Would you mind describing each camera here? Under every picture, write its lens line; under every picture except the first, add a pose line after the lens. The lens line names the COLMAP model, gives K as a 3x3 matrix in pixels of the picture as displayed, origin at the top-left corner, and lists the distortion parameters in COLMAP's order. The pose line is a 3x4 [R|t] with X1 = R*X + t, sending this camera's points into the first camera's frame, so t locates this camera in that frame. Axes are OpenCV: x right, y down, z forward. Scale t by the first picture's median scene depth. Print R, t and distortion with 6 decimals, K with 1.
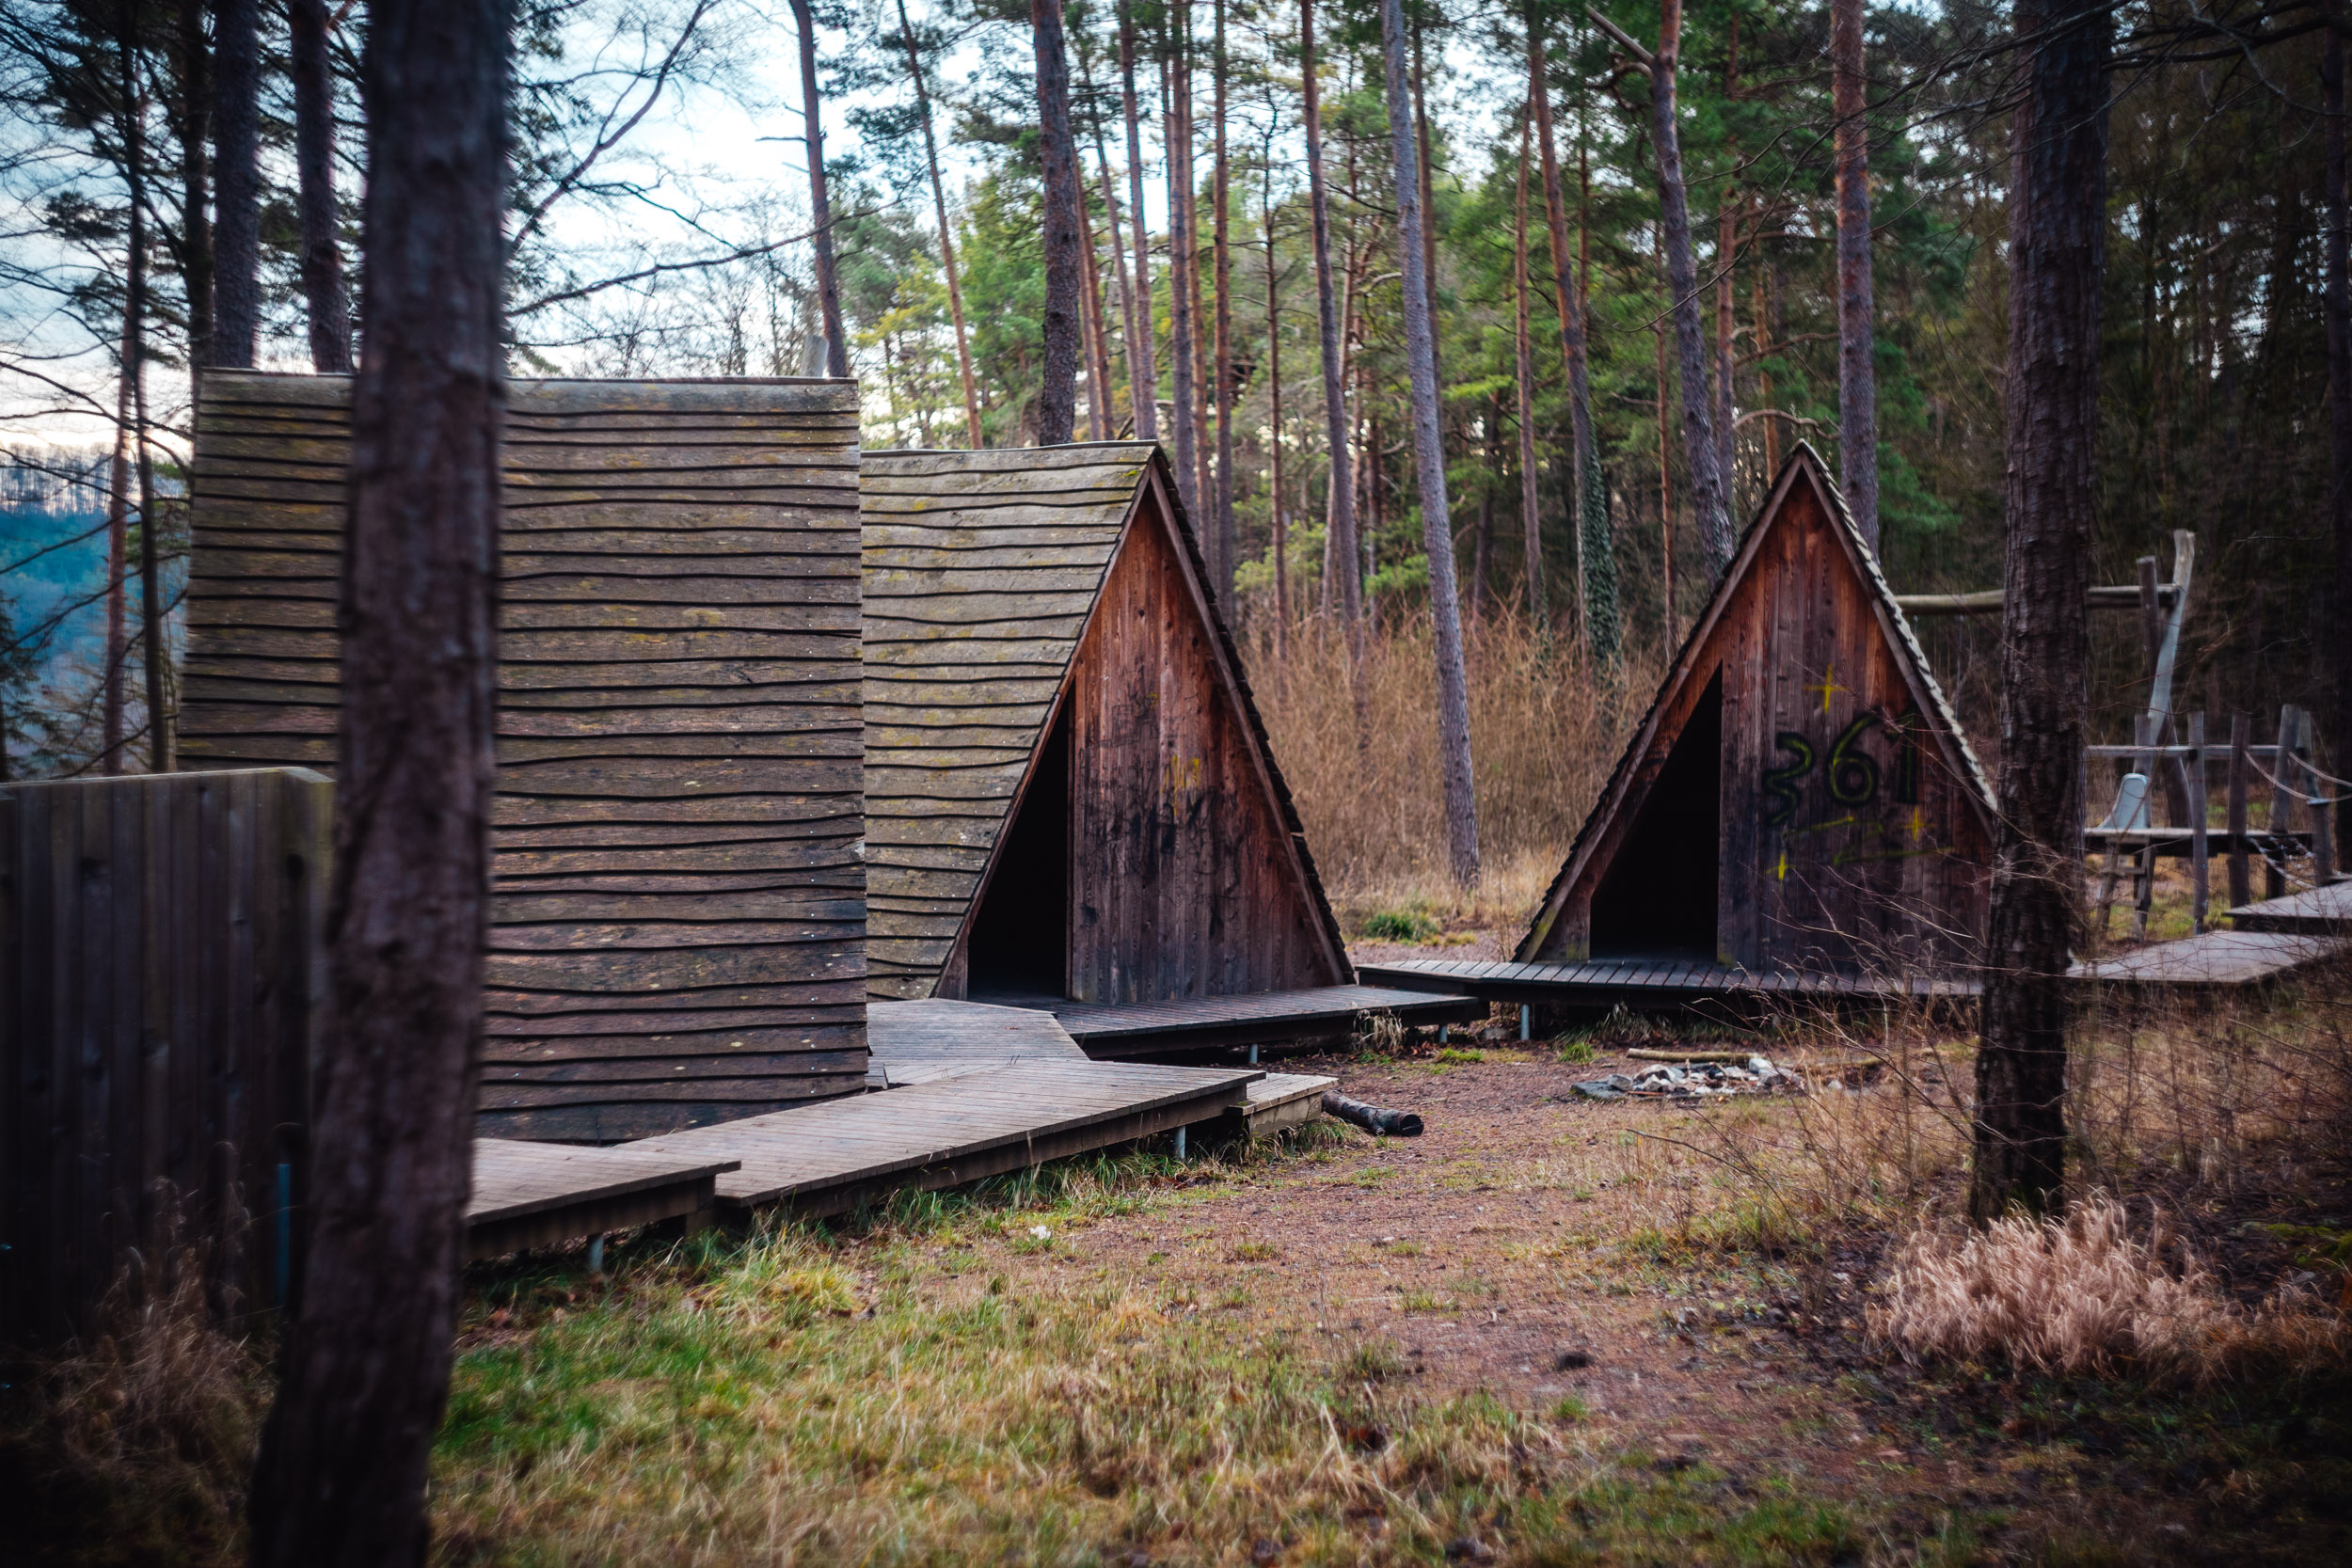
lens RADIAL K [[3879.8, 0, 1176.0], [0, 3879.8, 784.0], [0, 0, 1]] dist [0.058659, -0.117852]
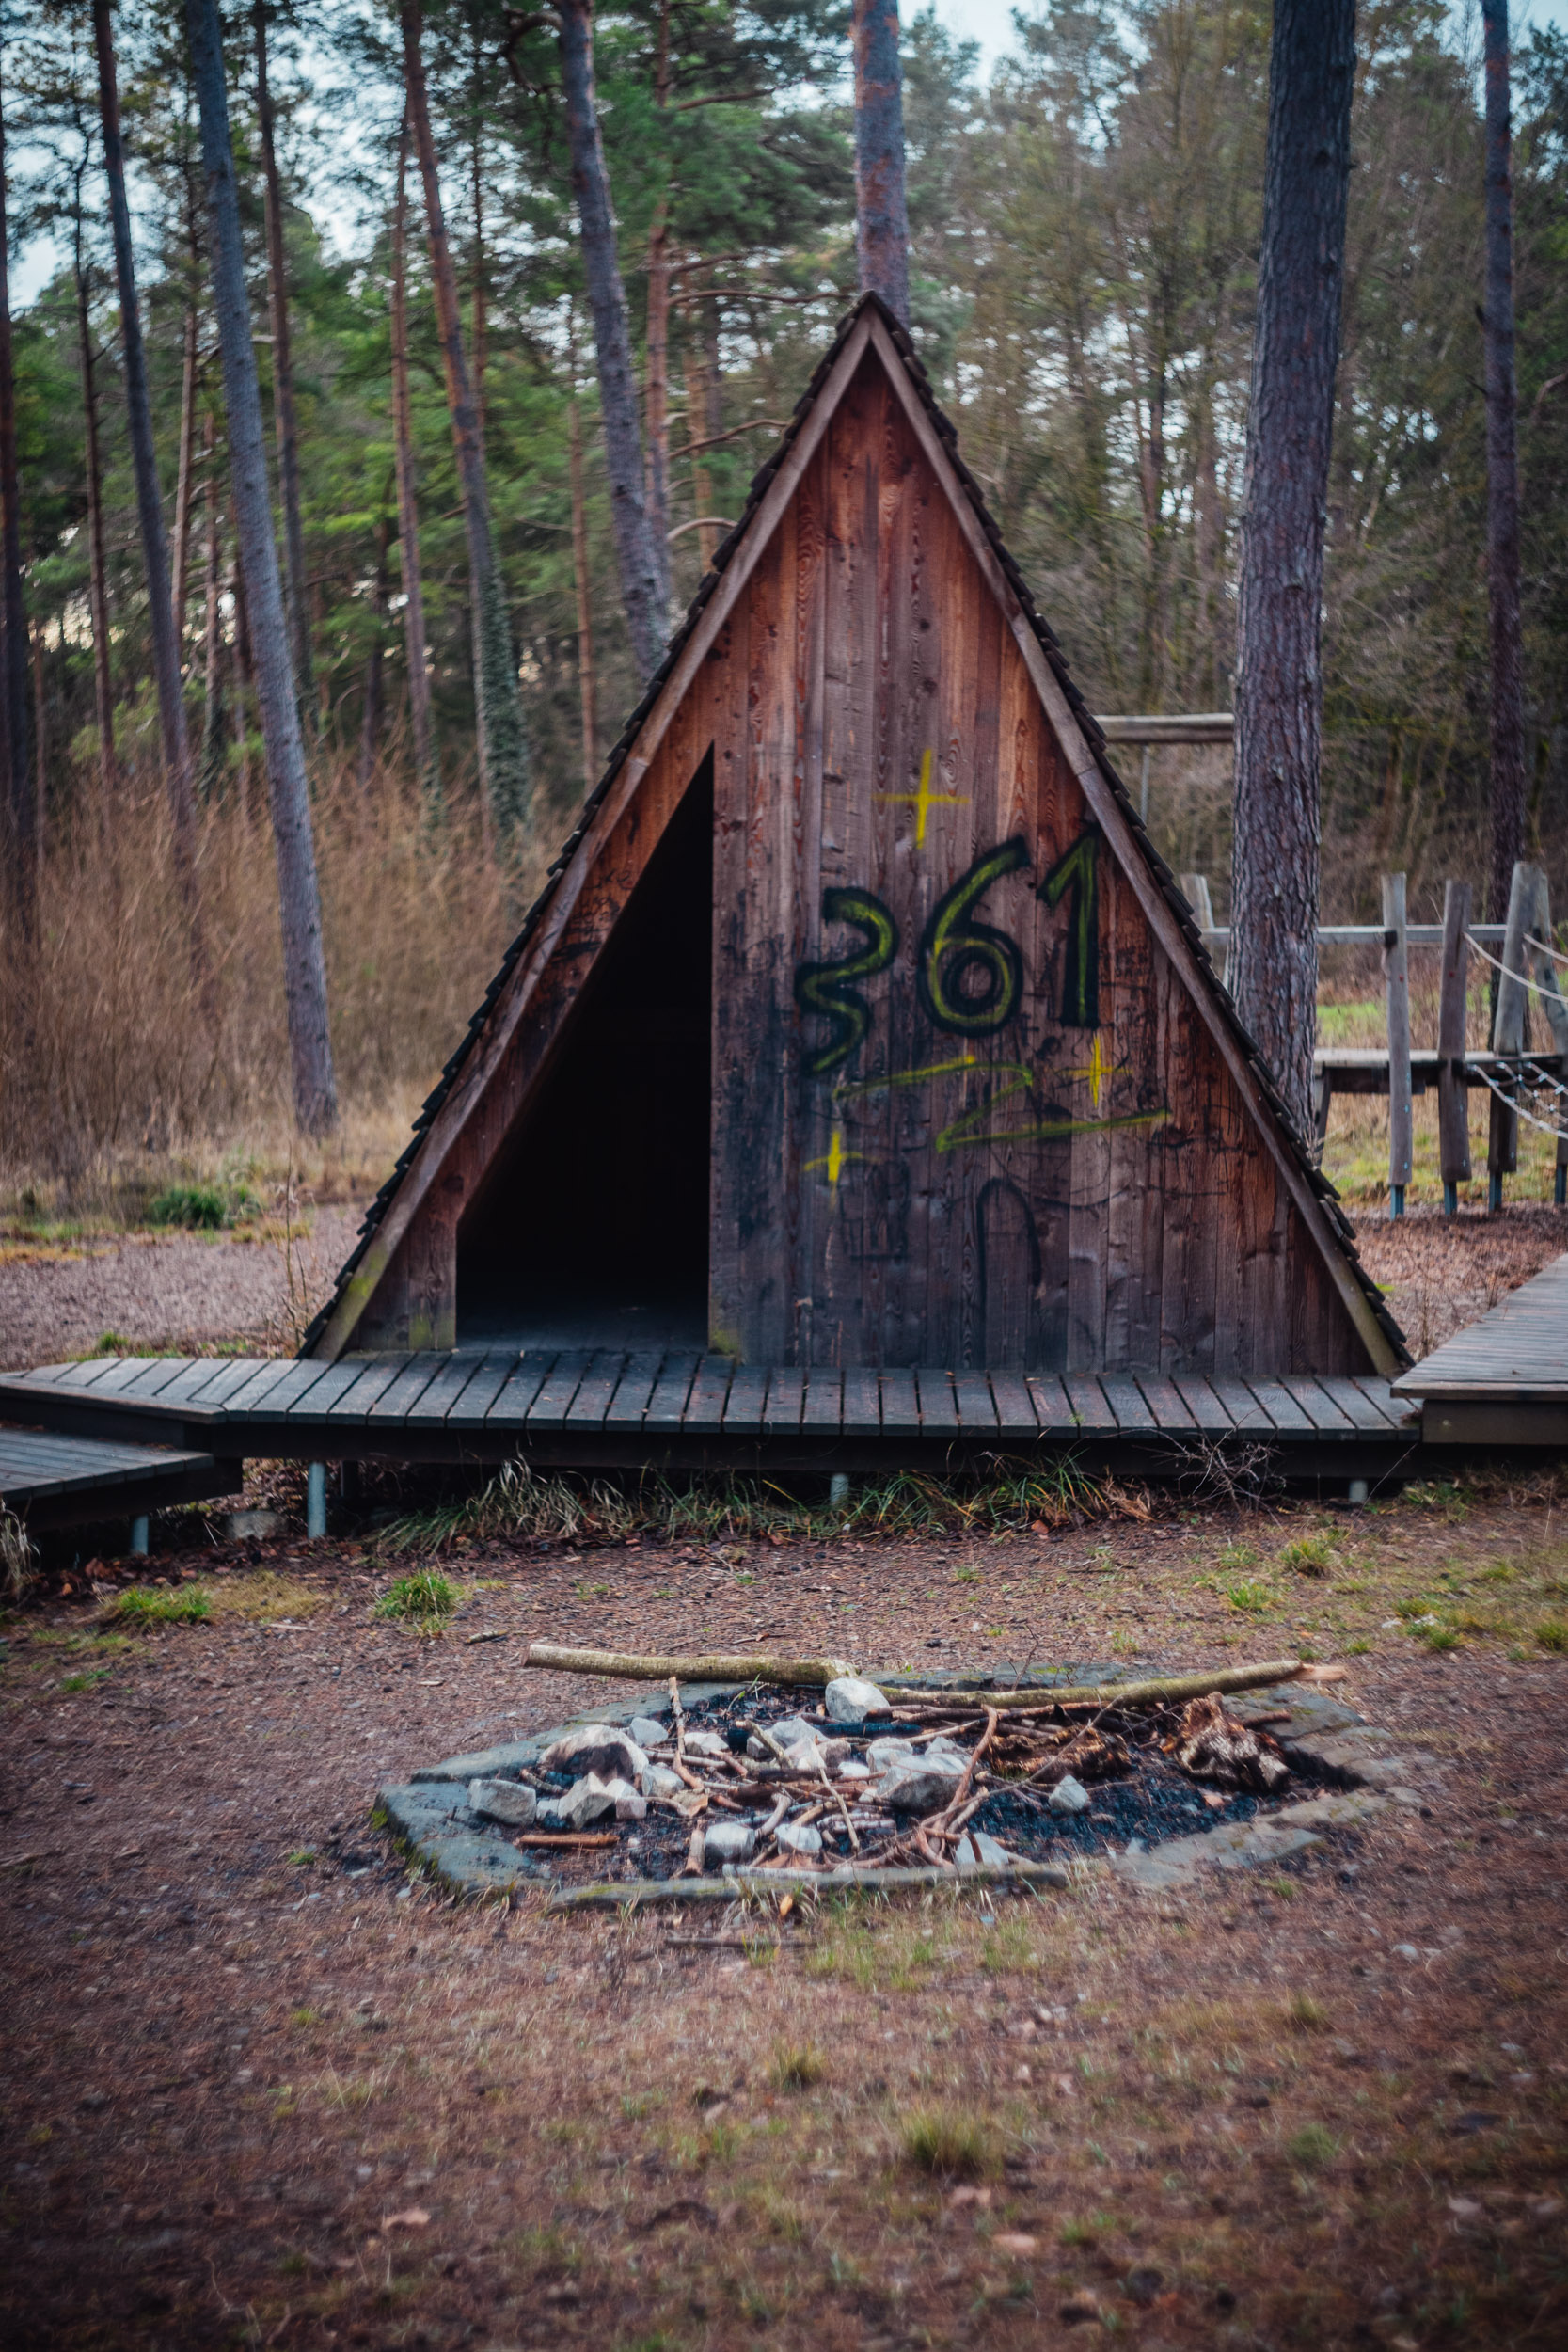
lens RADIAL K [[3879.8, 0, 784.0], [0, 3879.8, 1176.0], [0, 0, 1]] dist [0.058659, -0.117852]
pose [[0.984433, -0.017580, 0.174881, 0.061739], [0.009185, 0.998771, 0.048701, -0.000670], [-0.175522, -0.046337, 0.983384, 0.508130]]
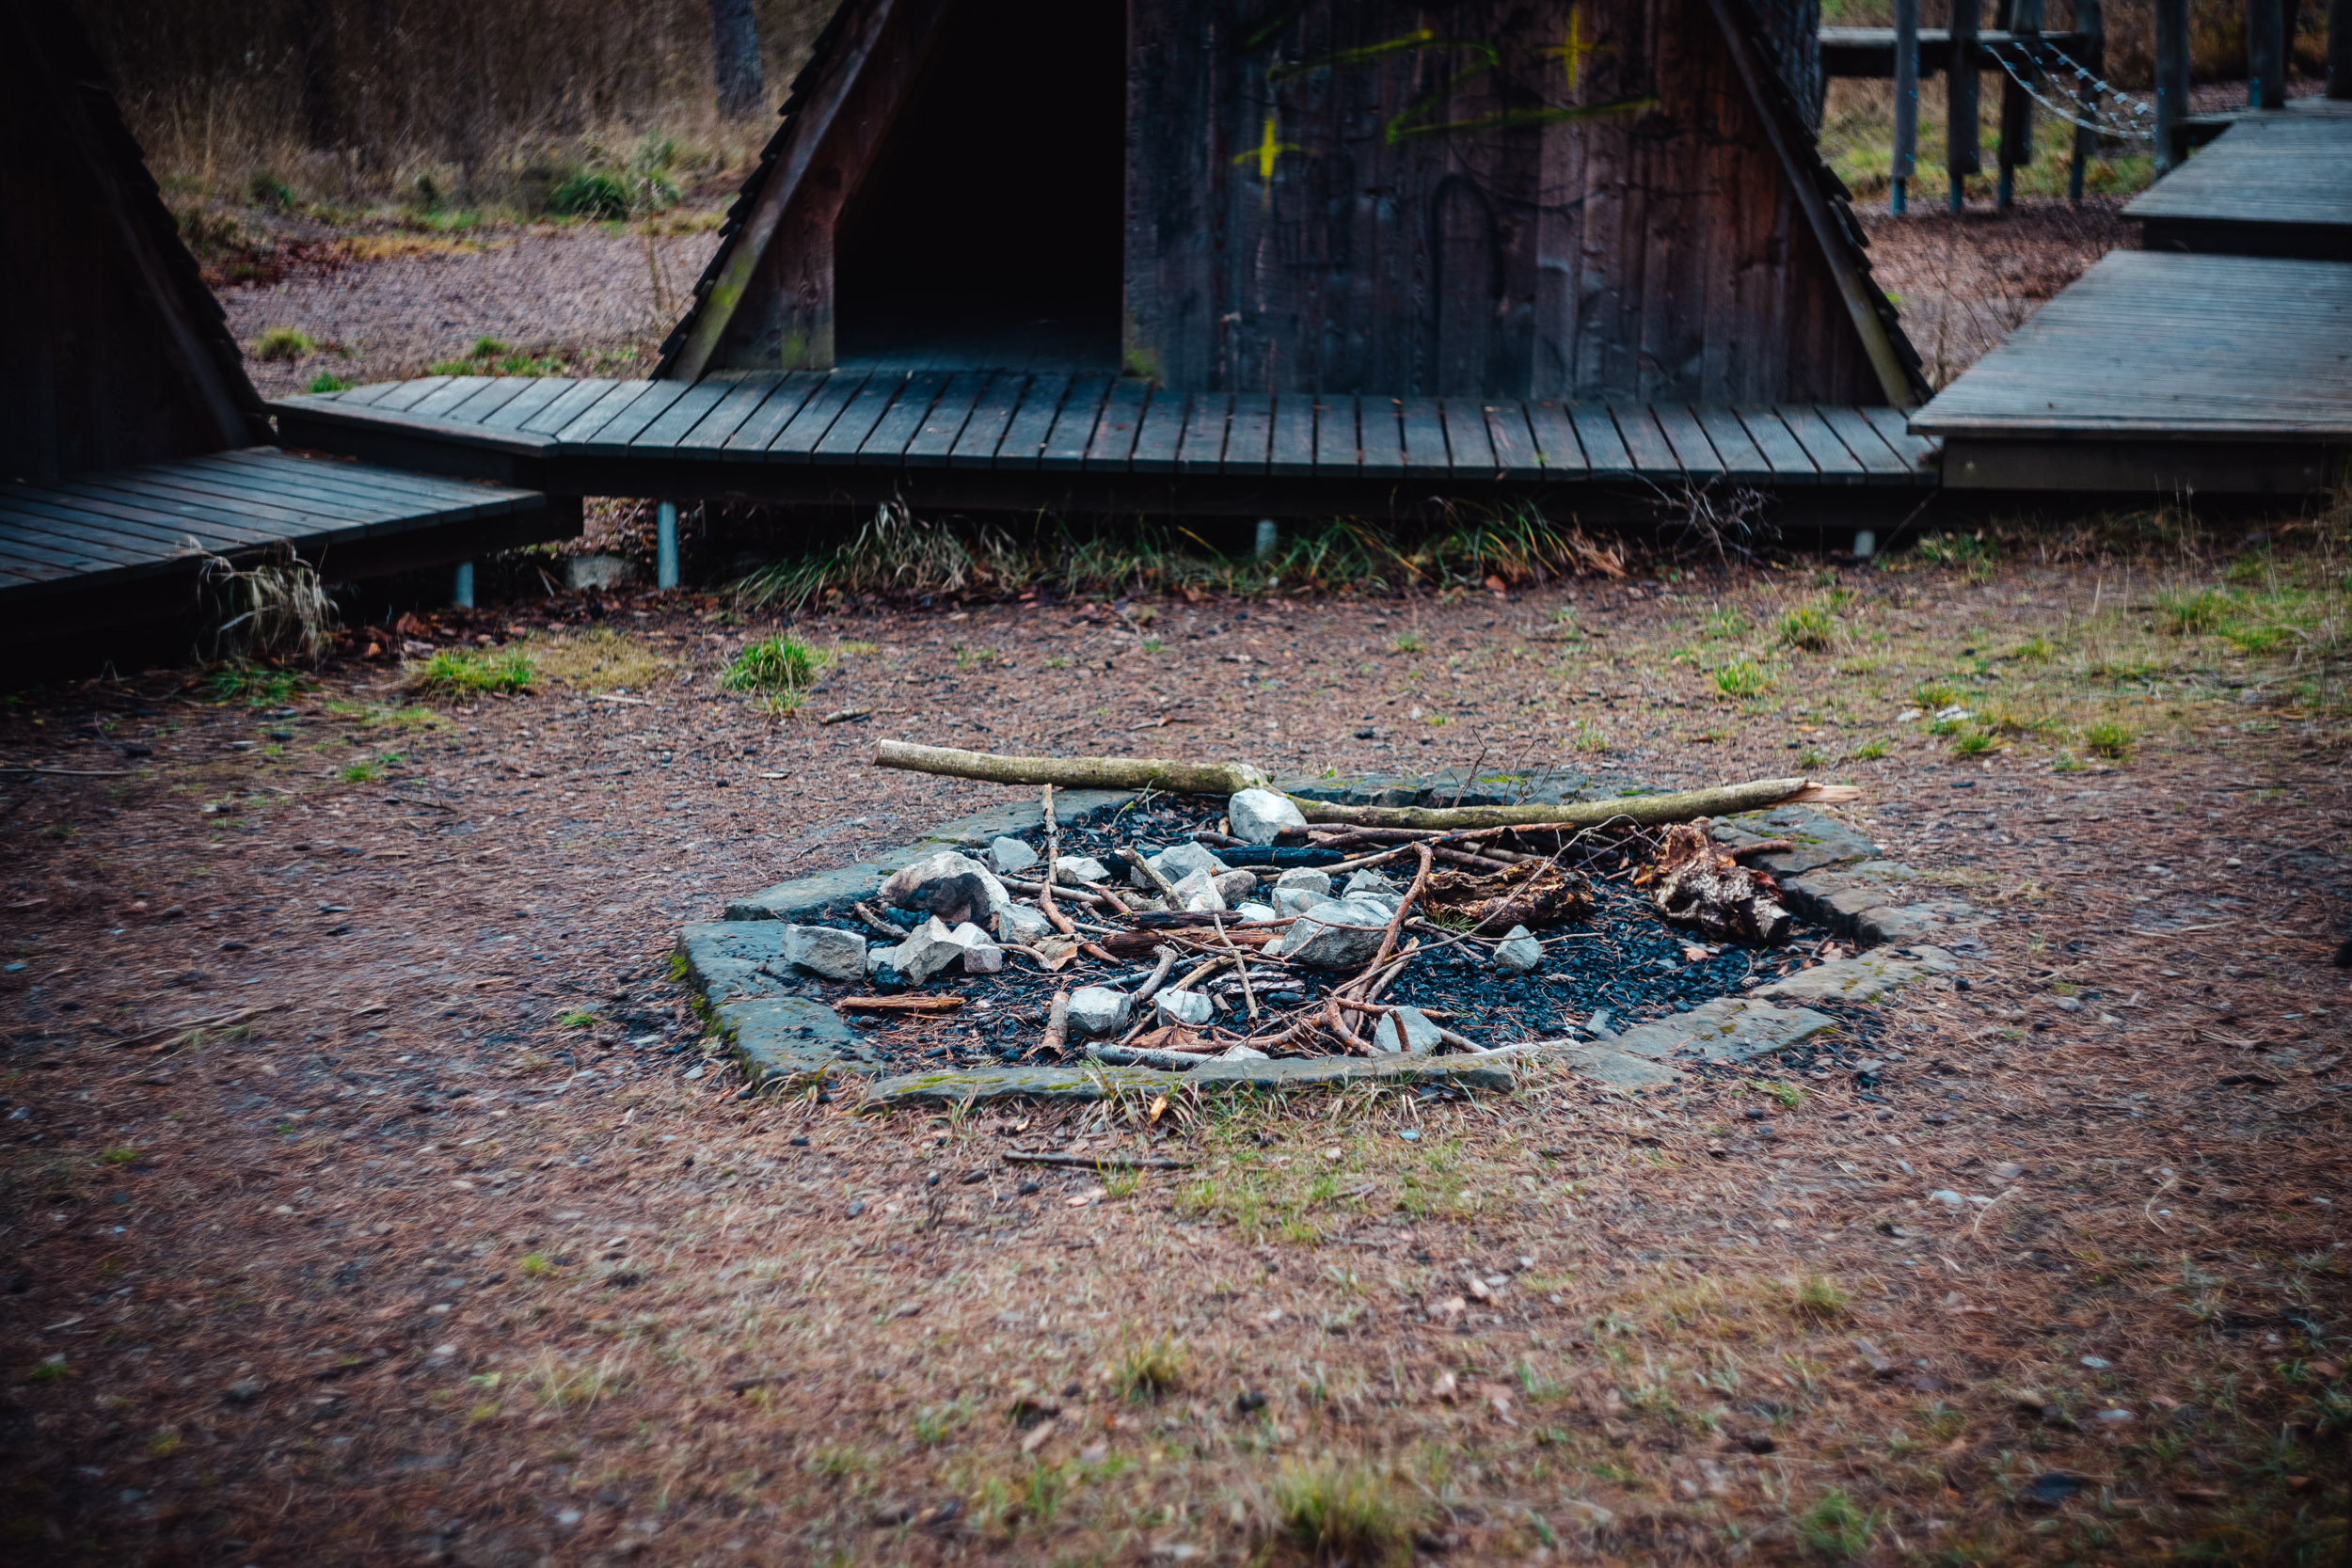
lens RADIAL K [[3879.8, 0, 1176.0], [0, 3879.8, 784.0], [0, 0, 1]] dist [0.058659, -0.117852]
pose [[0.987758, -0.037349, 0.151455, 0.077209], [0.005412, 0.978534, 0.206014, 0.001253], [-0.155898, -0.202673, 0.966757, 0.566754]]
